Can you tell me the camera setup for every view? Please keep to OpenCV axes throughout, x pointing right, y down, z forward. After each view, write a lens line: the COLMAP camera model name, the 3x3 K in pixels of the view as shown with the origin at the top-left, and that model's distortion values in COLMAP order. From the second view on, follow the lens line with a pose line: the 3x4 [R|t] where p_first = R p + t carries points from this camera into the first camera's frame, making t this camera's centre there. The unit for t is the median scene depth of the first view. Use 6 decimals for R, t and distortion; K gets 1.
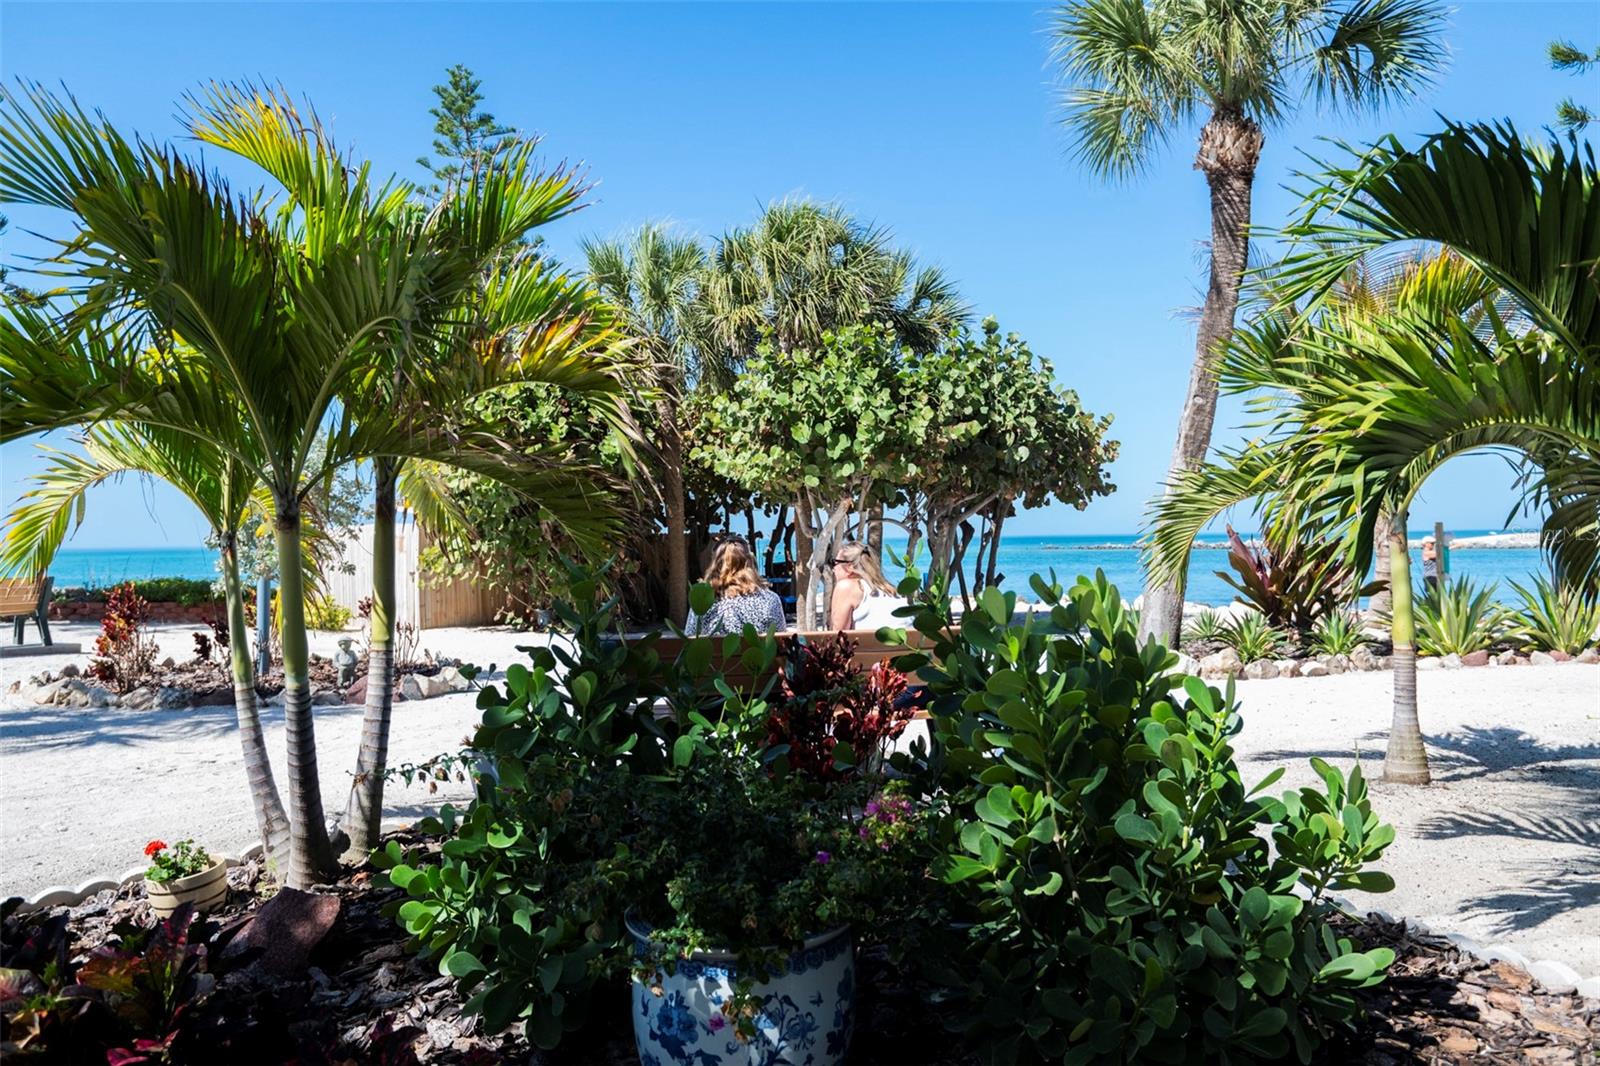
lens RADIAL K [[1205.0, 0, 843.1], [0, 1205.0, 547.6], [0, 0, 1]] dist [-0.002809, 0.003650]
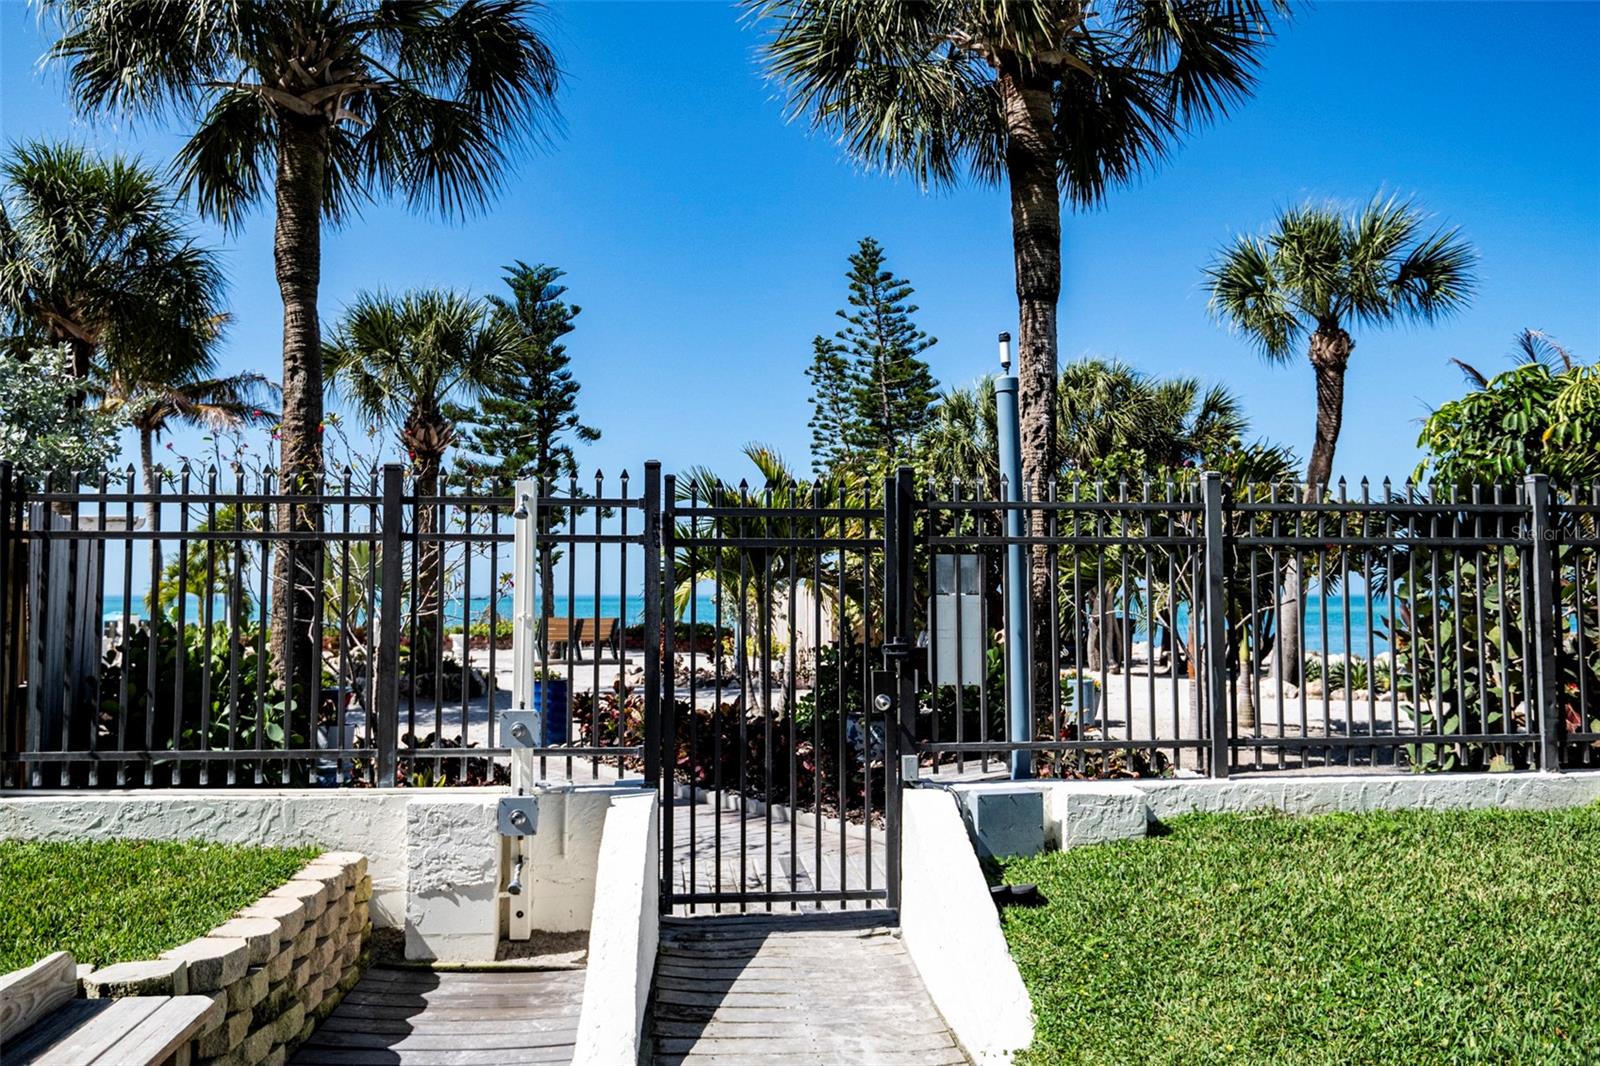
lens RADIAL K [[1205.0, 0, 792.3], [0, 1205.0, 533.4], [0, 0, 1]] dist [-0.002809, 0.003650]
pose [[0.927130, -0.003341, -0.374726, 0.099906], [-0.018264, 0.998369, -0.054089, -0.003469], [0.374295, 0.056991, 0.925557, -0.238707]]
